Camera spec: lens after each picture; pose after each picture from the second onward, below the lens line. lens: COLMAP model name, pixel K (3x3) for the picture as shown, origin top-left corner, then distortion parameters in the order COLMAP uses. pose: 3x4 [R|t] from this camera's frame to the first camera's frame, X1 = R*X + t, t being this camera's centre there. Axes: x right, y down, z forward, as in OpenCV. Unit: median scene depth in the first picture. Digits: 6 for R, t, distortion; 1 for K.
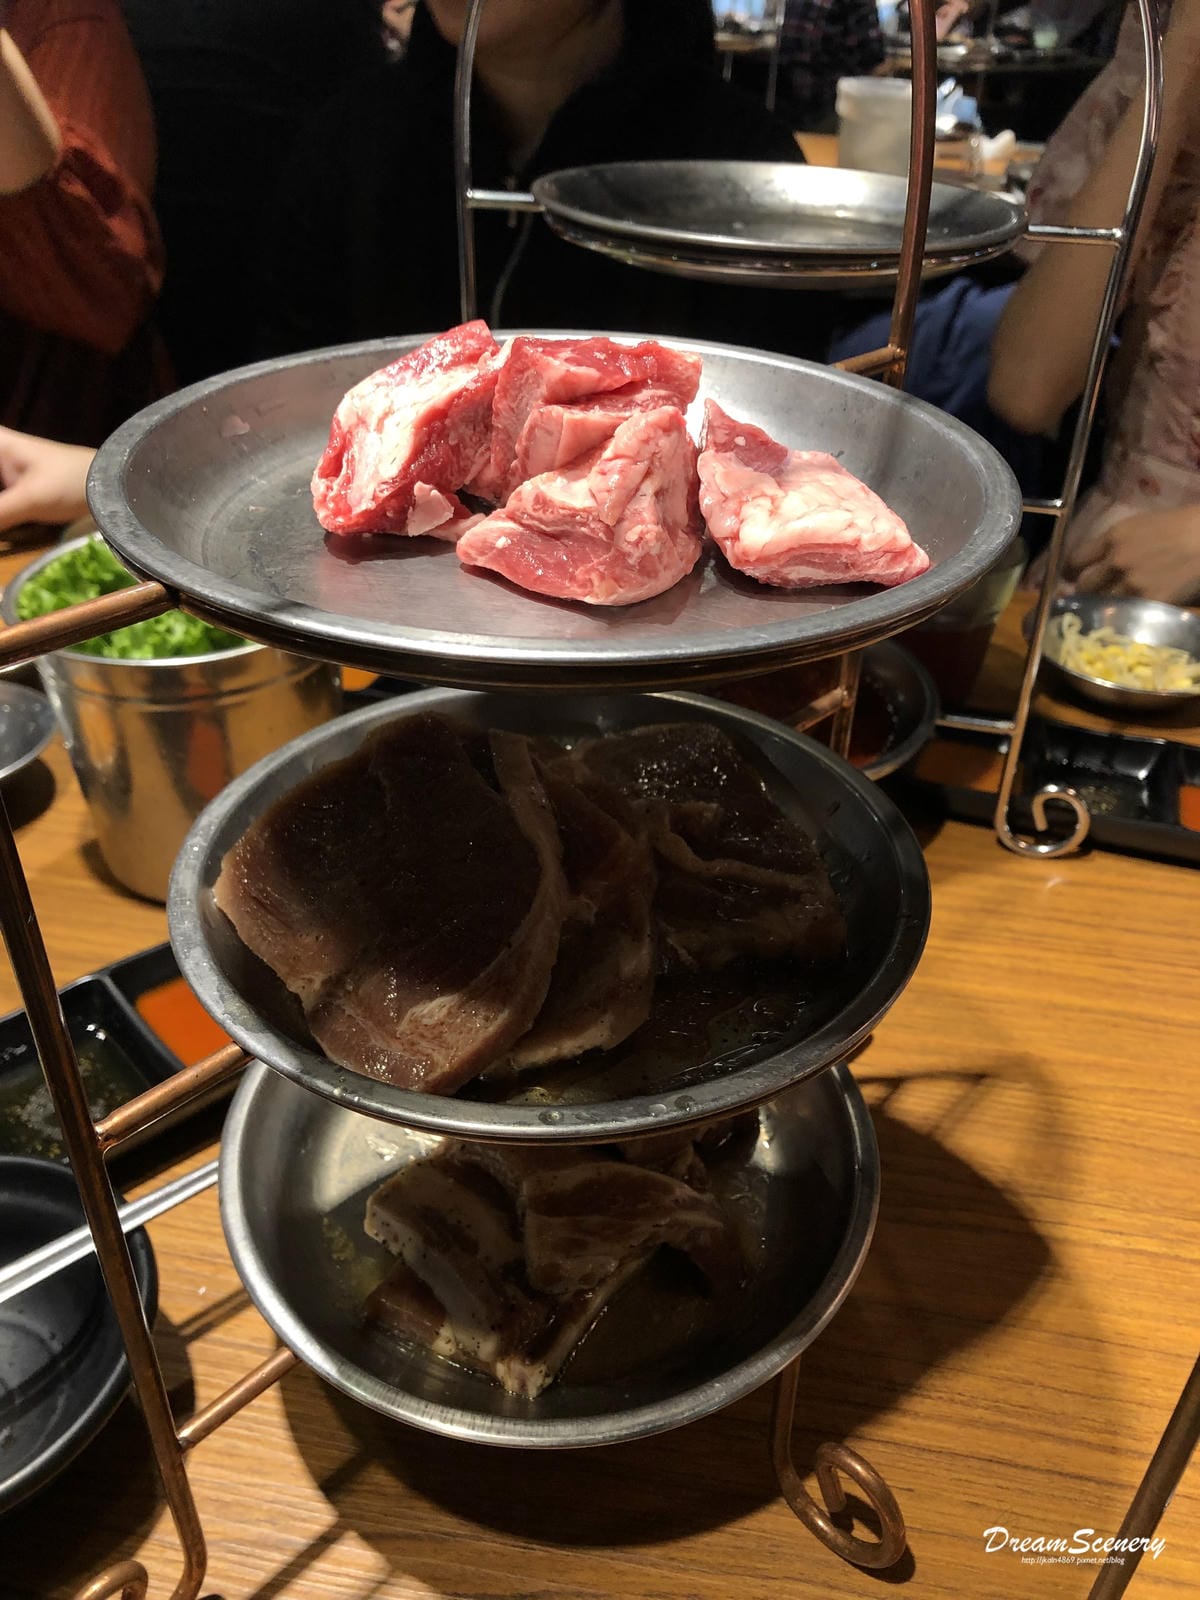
lens RADIAL K [[1415.1, 0, 570.4], [0, 1415.1, 802.0], [0, 0, 1]] dist [0.006483, 0.013799]
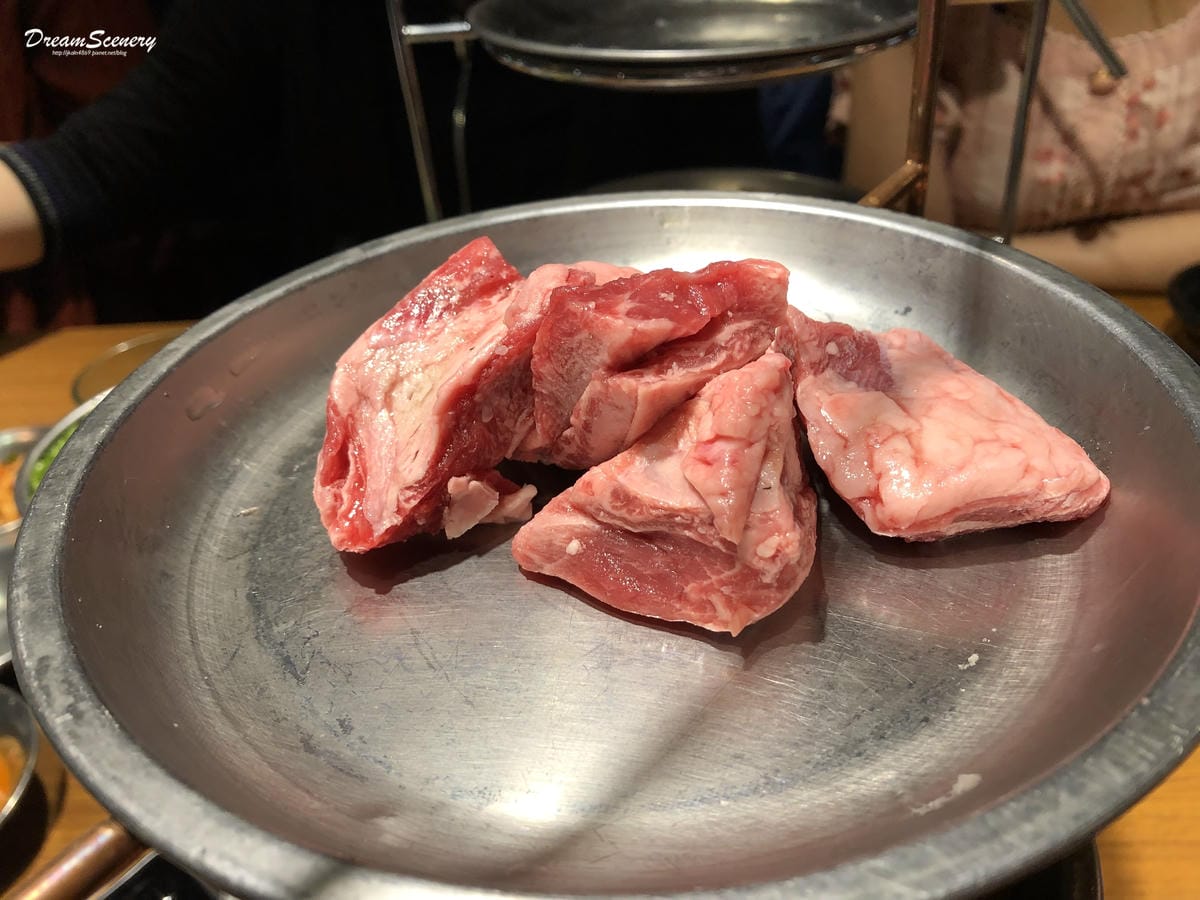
lens RADIAL K [[1152.8, 0, 600.0], [0, 1152.8, 450.0], [0, 0, 1]] dist [-0.002627, 0.016697]
pose [[0.985723, -0.159389, 0.054271, -0.062060], [0.160122, 0.987052, -0.009405, -0.233751], [-0.052070, 0.017960, 0.998482, 0.381521]]
